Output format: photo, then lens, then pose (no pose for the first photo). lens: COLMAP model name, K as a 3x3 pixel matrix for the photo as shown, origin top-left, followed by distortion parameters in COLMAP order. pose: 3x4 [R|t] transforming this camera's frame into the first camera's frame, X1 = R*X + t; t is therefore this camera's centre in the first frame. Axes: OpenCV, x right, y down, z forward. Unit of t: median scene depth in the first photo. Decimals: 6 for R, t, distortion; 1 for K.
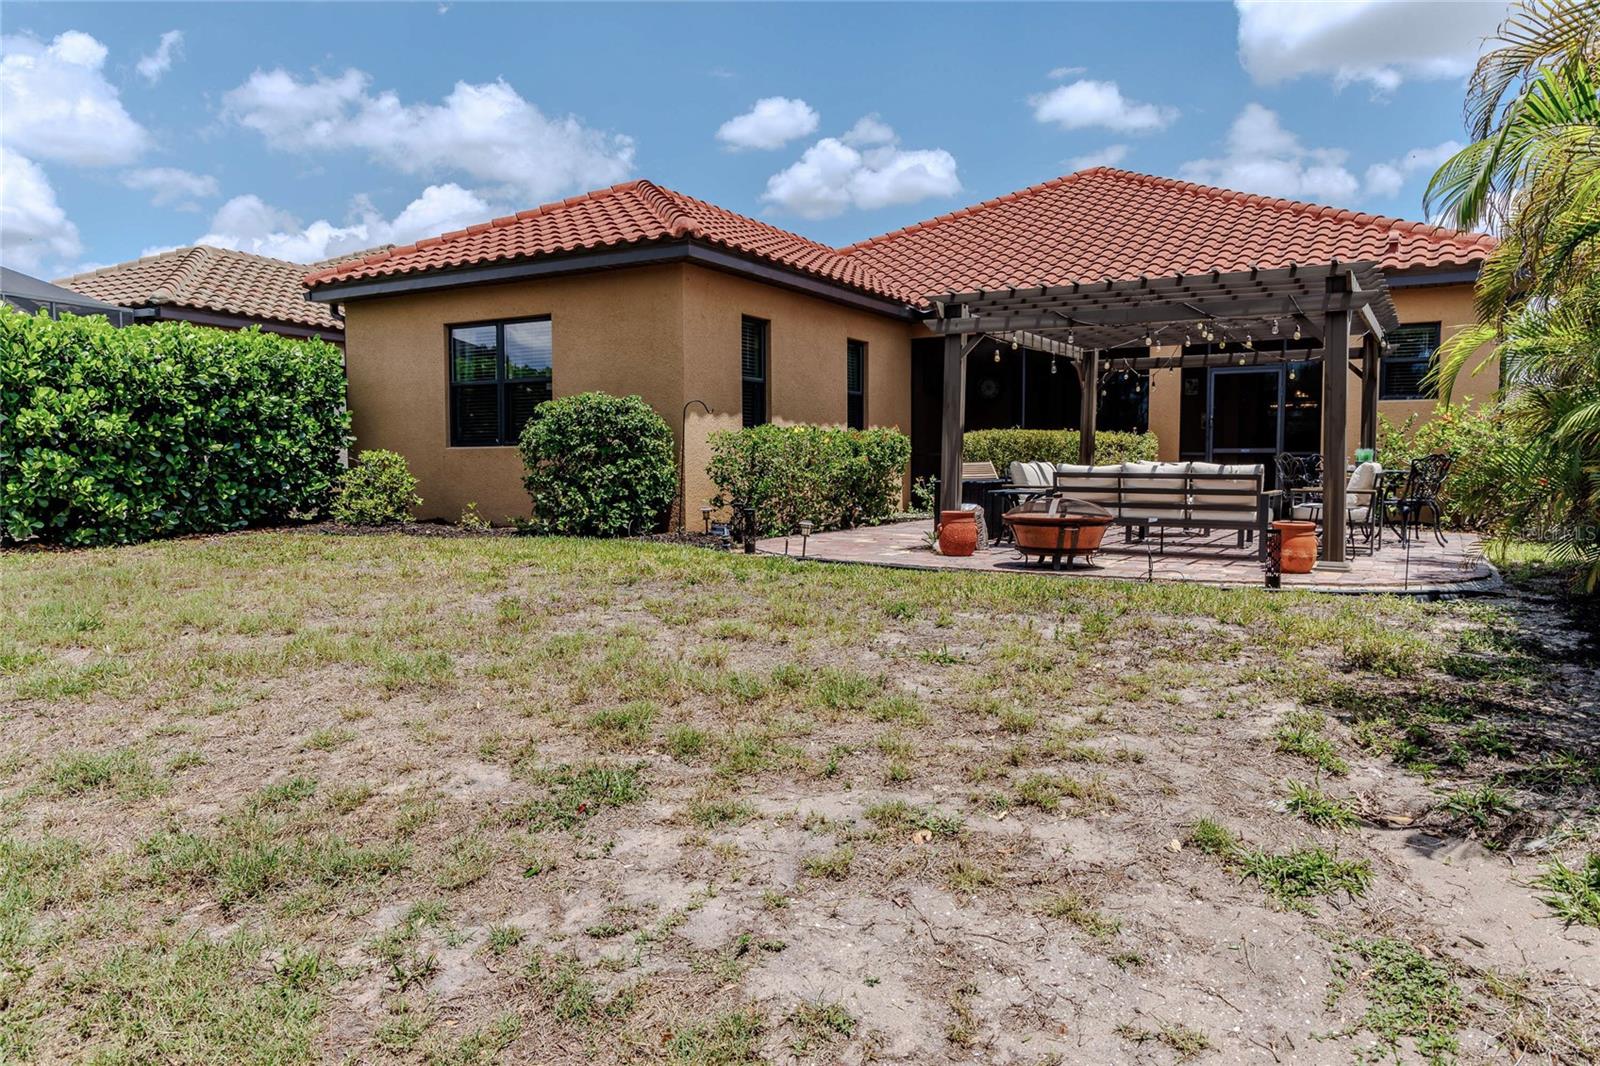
lens RADIAL K [[1151.5, 0, 799.5], [0, 1151.5, 538.5], [0, 0, 1]] dist [-0.009103, -0.007495]
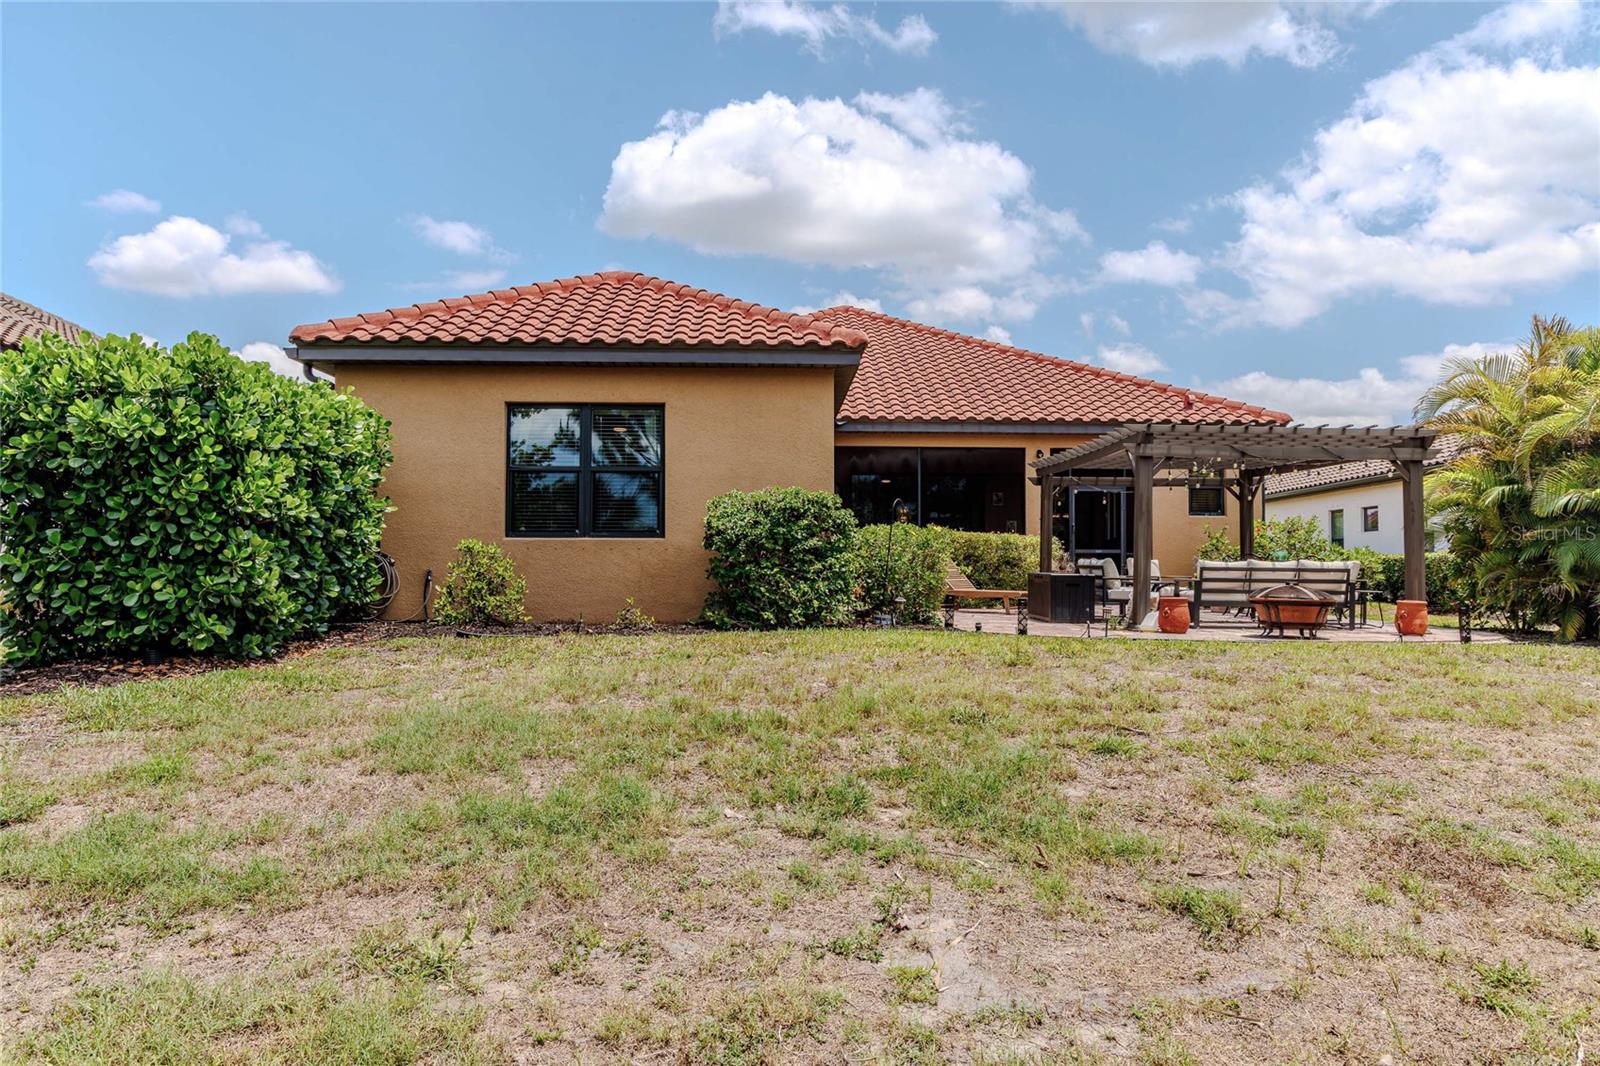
lens RADIAL K [[1151.5, 0, 799.5], [0, 1151.5, 531.3], [0, 0, 1]] dist [-0.009103, -0.007495]
pose [[0.829448, 0.021310, 0.558177, -0.659671], [0.029745, 0.996169, -0.082233, -0.003817], [-0.557791, 0.084811, 0.825637, 0.139145]]
